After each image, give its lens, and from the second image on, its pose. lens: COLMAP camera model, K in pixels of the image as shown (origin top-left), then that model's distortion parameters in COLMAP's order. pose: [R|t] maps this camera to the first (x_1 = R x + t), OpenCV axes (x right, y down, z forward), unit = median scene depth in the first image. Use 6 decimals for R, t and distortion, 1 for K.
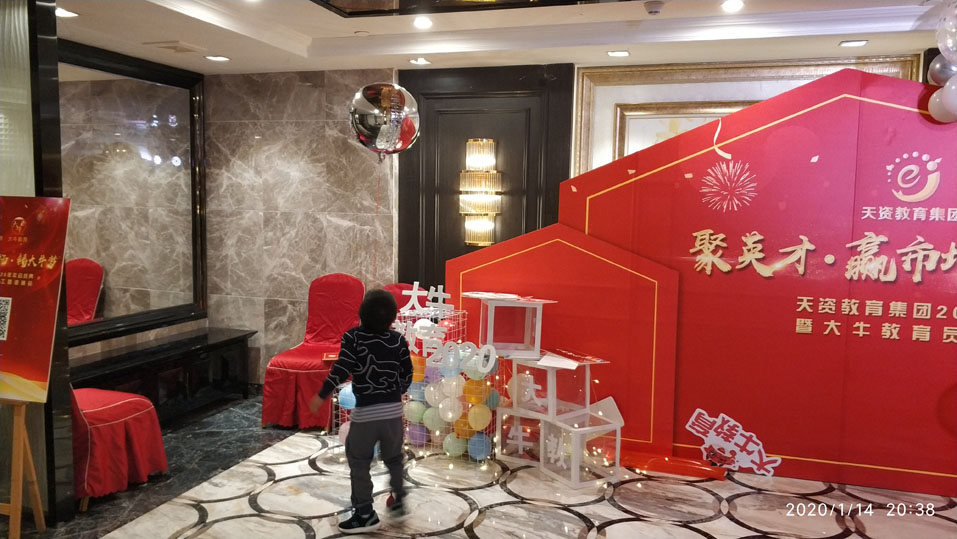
lens RADIAL K [[751.2, 0, 478.5], [0, 751.2, 269.5], [0, 0, 1]] dist [0.007253, 0.000536]
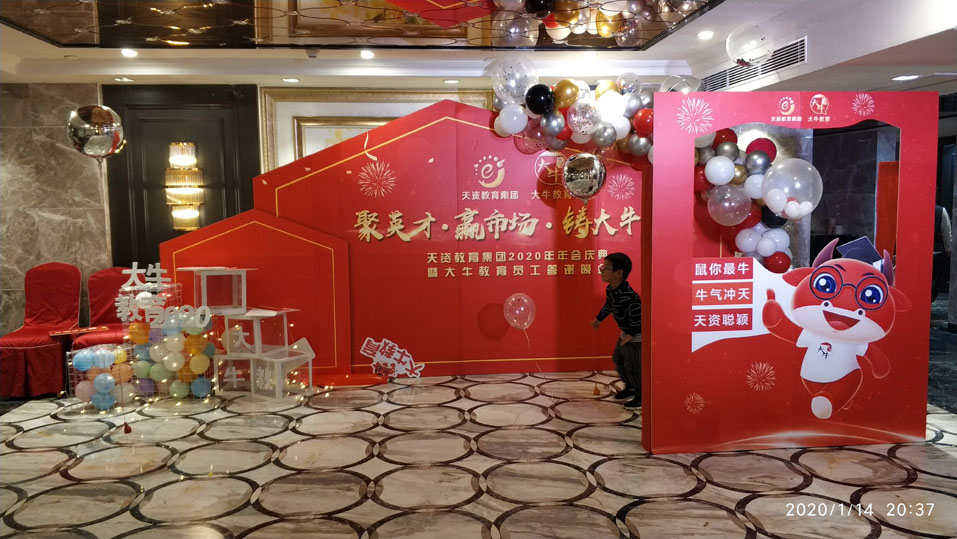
lens RADIAL K [[741.8, 0, 486.6], [0, 741.8, 267.7], [0, 0, 1]] dist [0.136281, -0.264167]
pose [[0.919135, -0.069166, 0.387822, -0.036289], [0.063404, 0.997605, 0.027651, 0.030095], [-0.388806, -0.000825, 0.921319, -0.379253]]
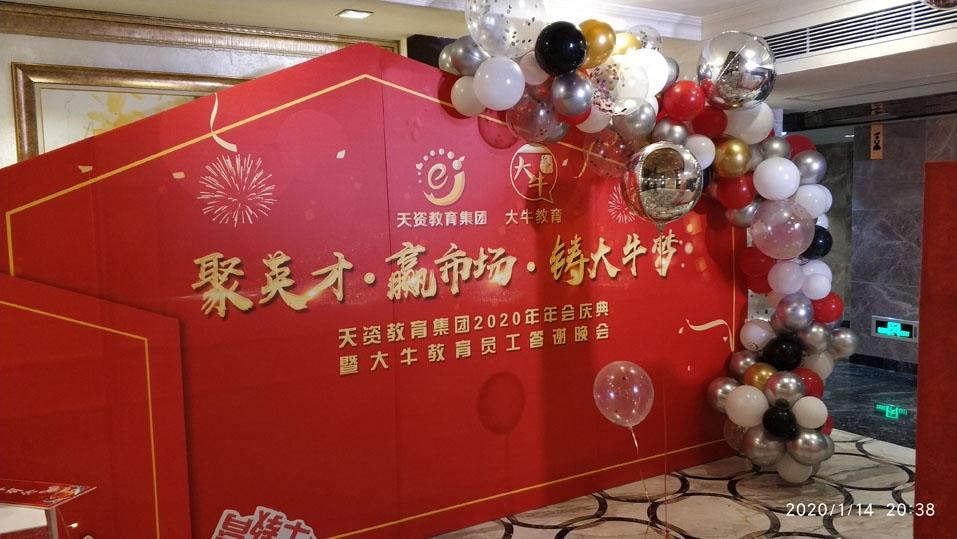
lens RADIAL K [[741.8, 0, 486.6], [0, 741.8, 267.7], [0, 0, 1]] dist [0.136281, -0.264167]
pose [[0.661794, -0.094564, 0.743698, -0.045587], [0.097749, 0.994428, 0.039461, -0.042093], [-0.743286, 0.046581, 0.667350, 0.347248]]
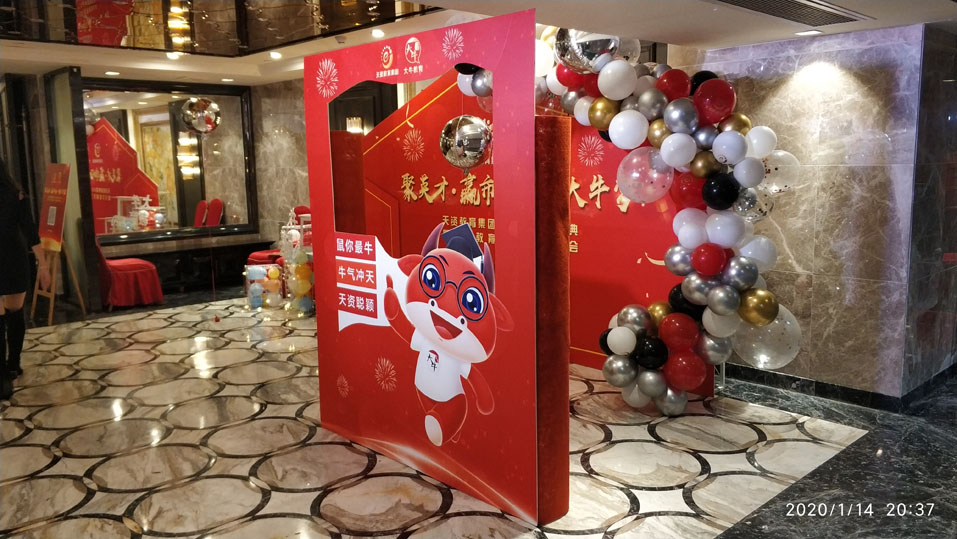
lens RADIAL K [[741.8, 0, 486.6], [0, 741.8, 267.7], [0, 0, 1]] dist [0.136281, -0.264167]
pose [[0.875769, 0.038283, -0.481211, 1.198810], [-0.011117, 0.998186, 0.059178, 0.049595], [0.482603, -0.046477, 0.874605, -0.293773]]
